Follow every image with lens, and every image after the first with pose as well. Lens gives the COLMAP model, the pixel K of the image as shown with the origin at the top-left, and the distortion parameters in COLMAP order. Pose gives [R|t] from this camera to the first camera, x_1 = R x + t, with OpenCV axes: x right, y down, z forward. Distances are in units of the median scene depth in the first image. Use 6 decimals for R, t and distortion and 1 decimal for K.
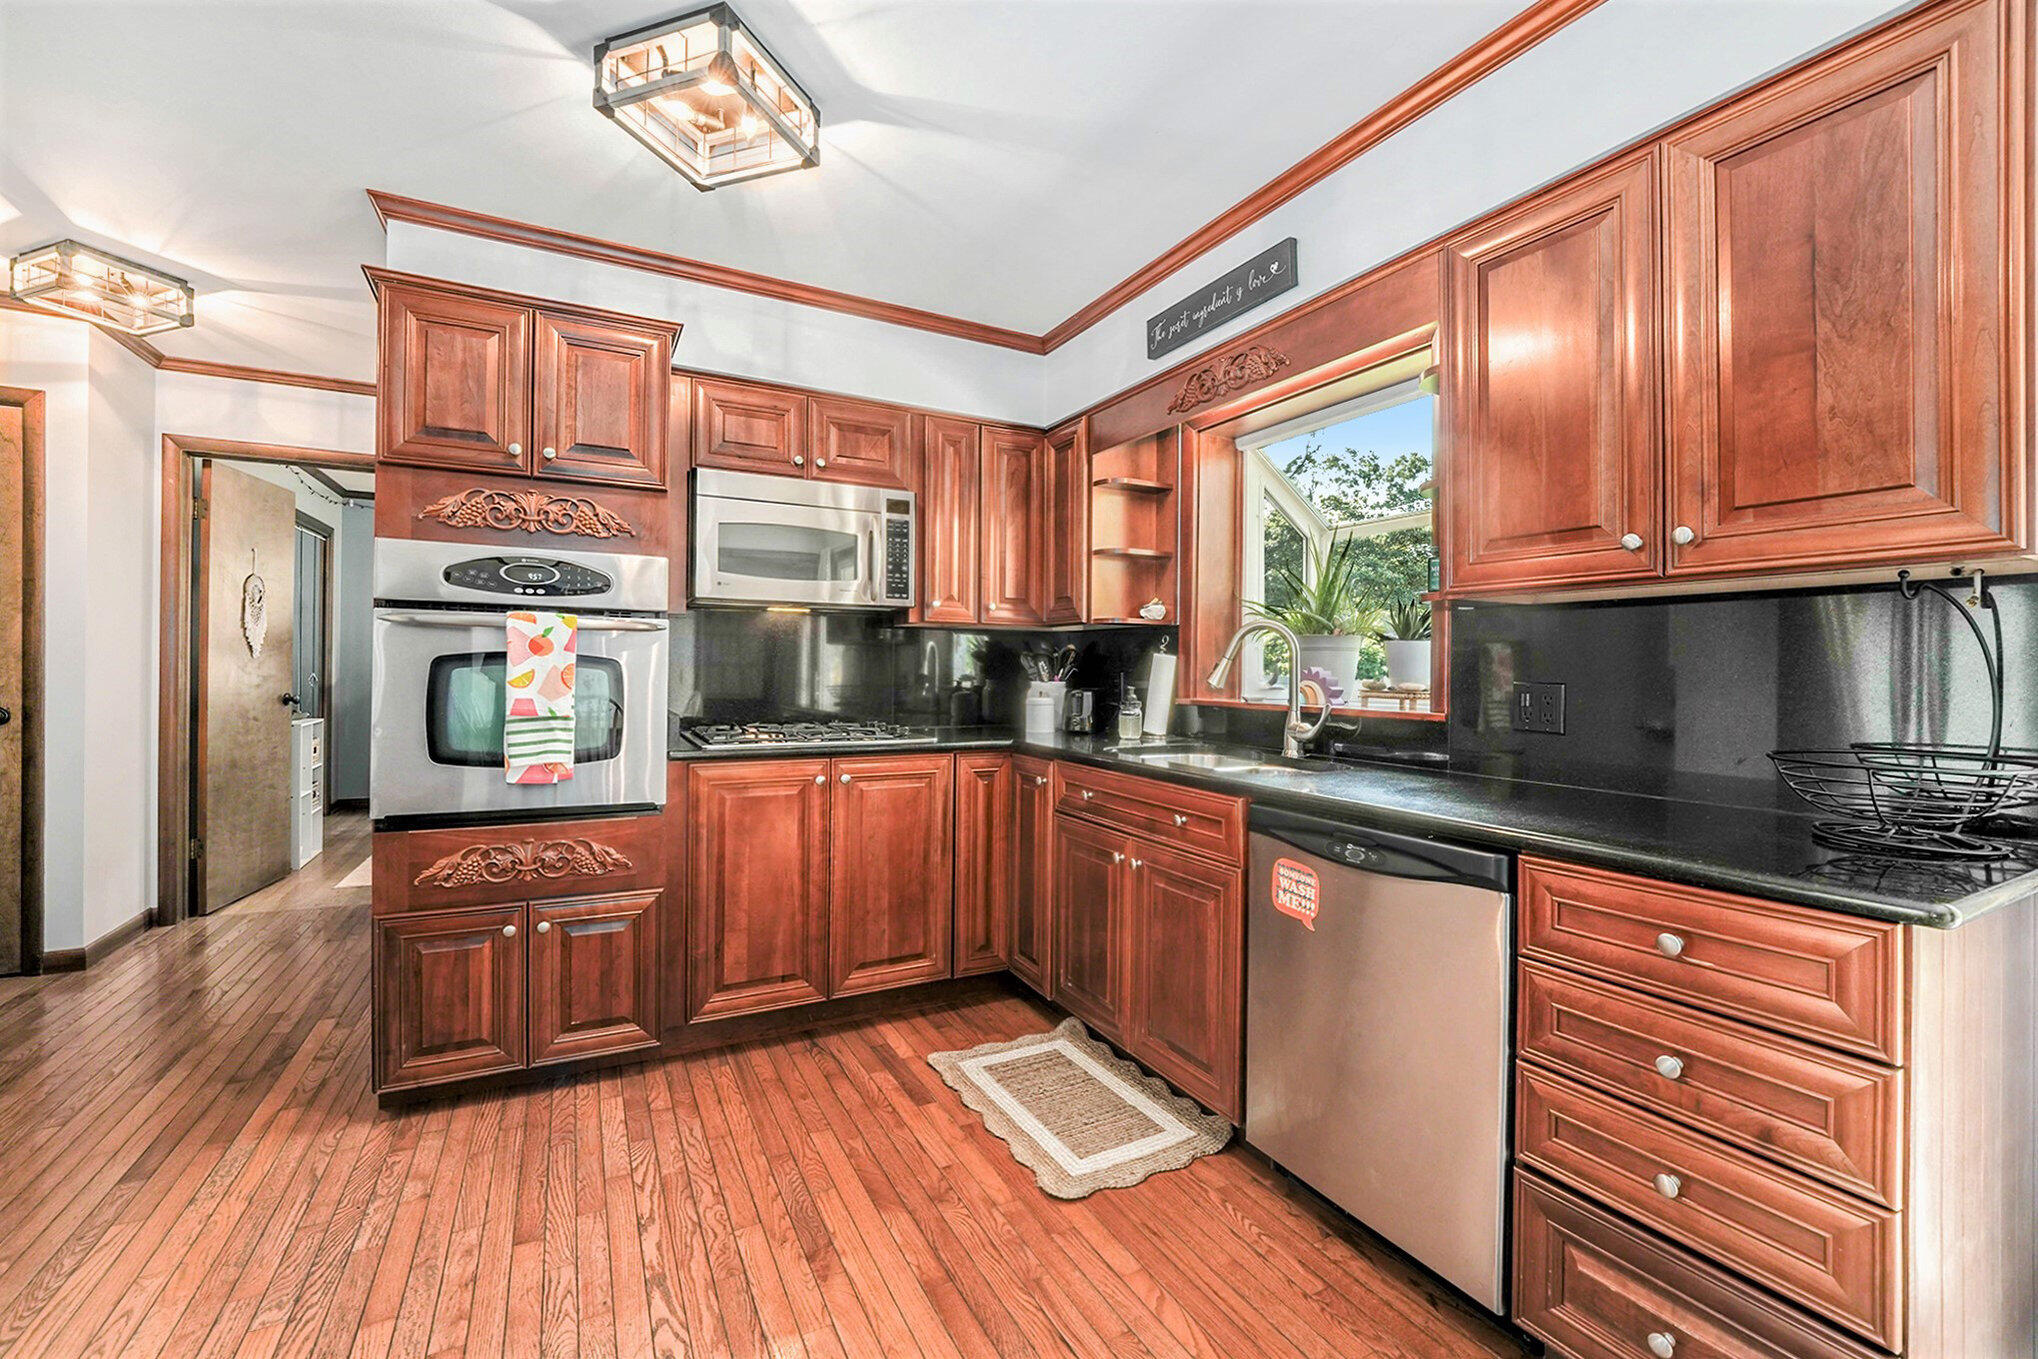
lens RADIAL K [[851.1, 0, 1012.9], [0, 851.1, 667.2], [0, 0, 1]] dist [-0.013270, -0.000047]
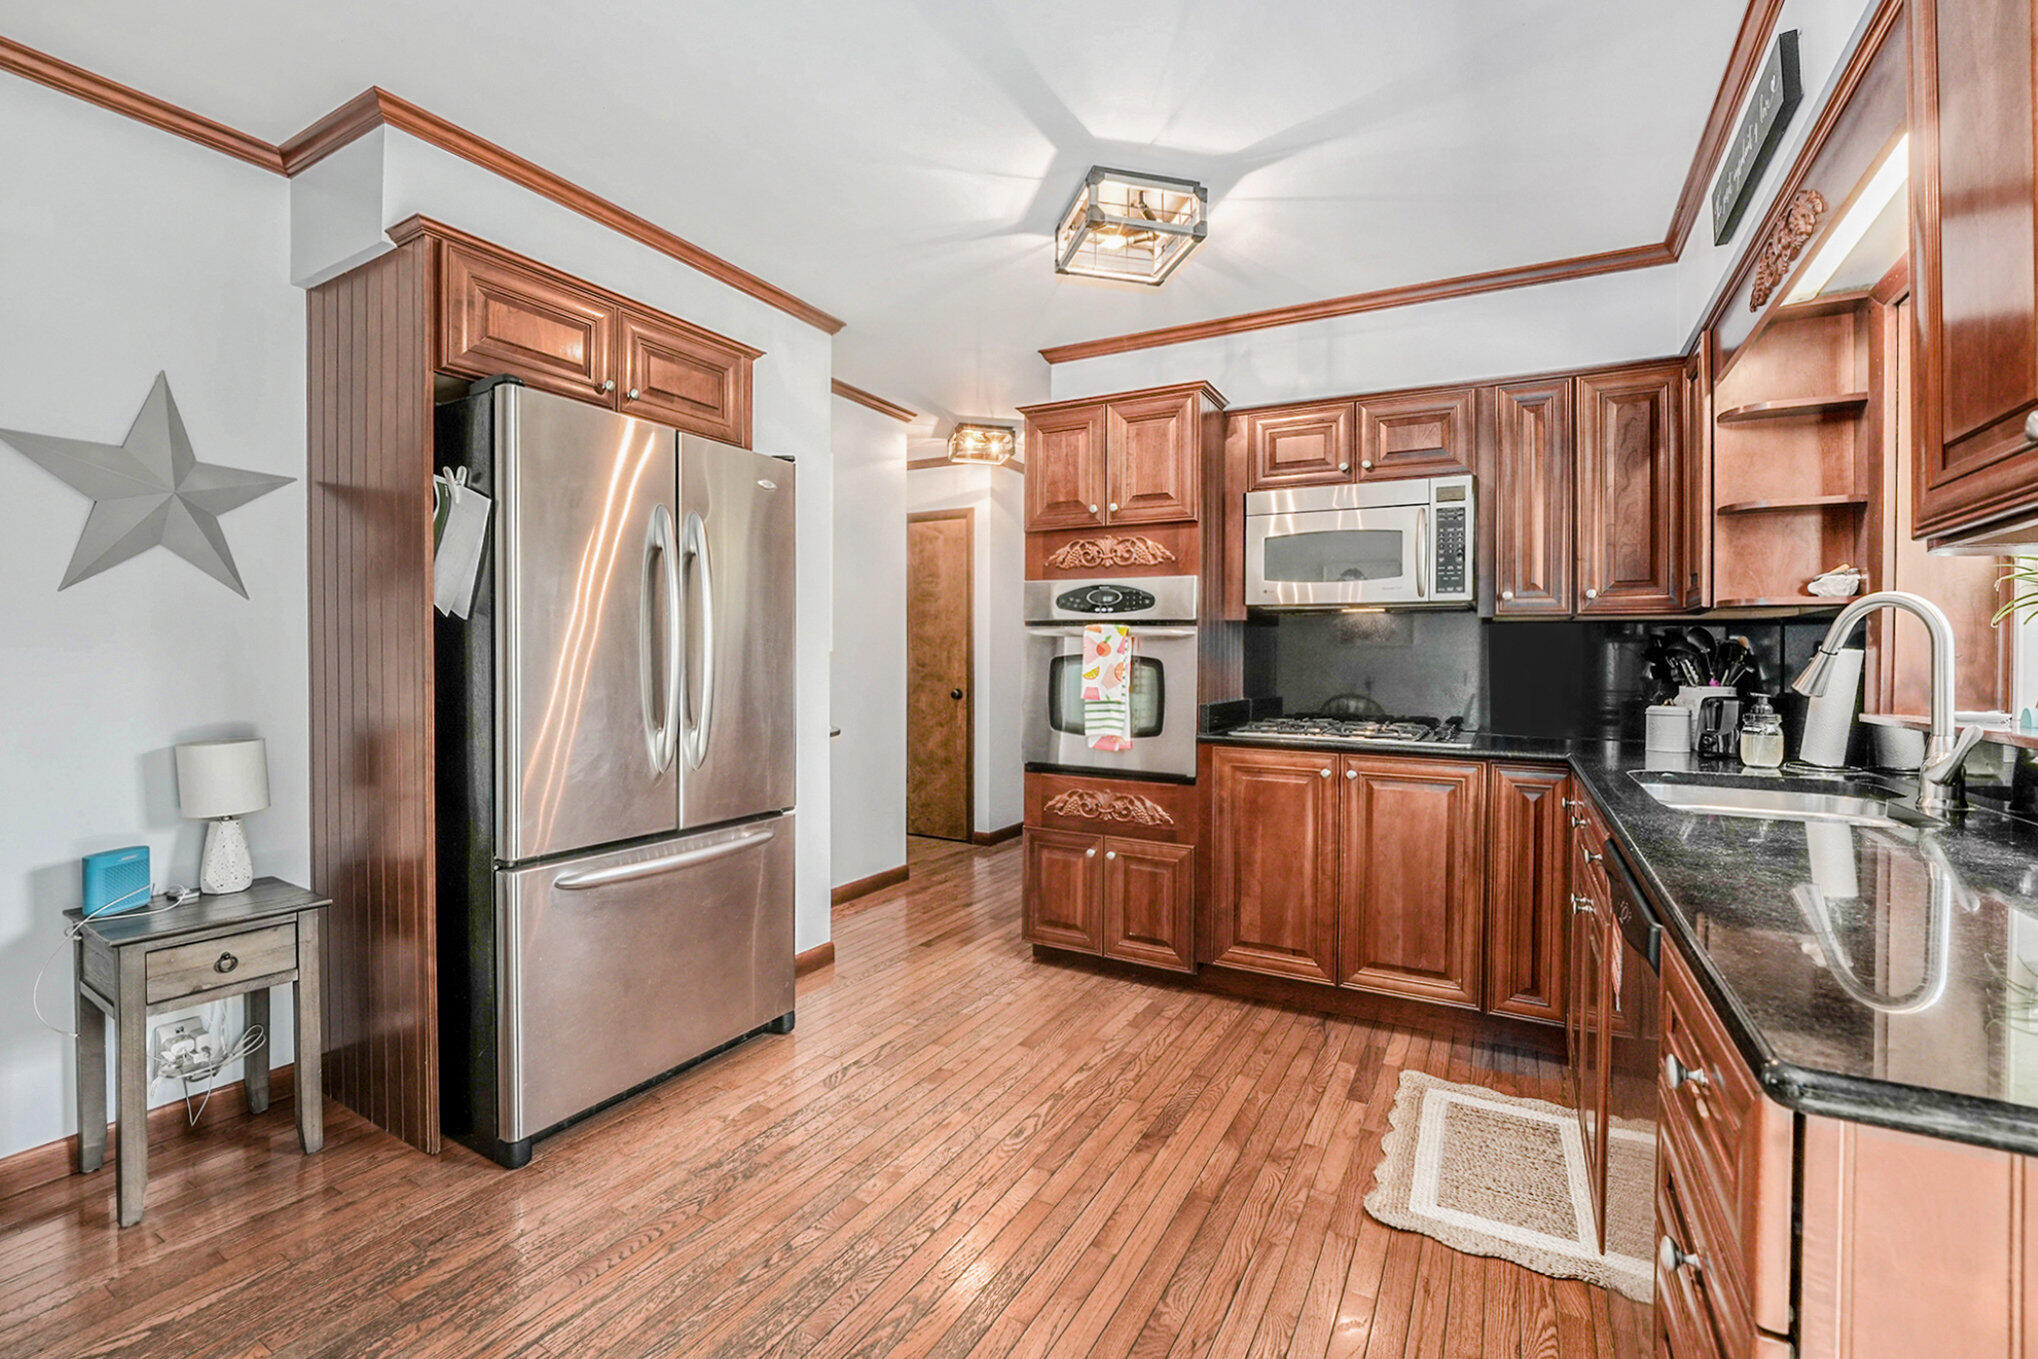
lens RADIAL K [[883.1, 0, 1010.0], [0, 883.1, 674.6], [0, 0, 1]] dist [-0.001621, -0.000815]
pose [[0.544400, 0.008150, -0.838786, 0.528039], [-0.005822, 0.999965, 0.005938, 0.007707], [0.838806, 0.001650, 0.544428, 0.086668]]
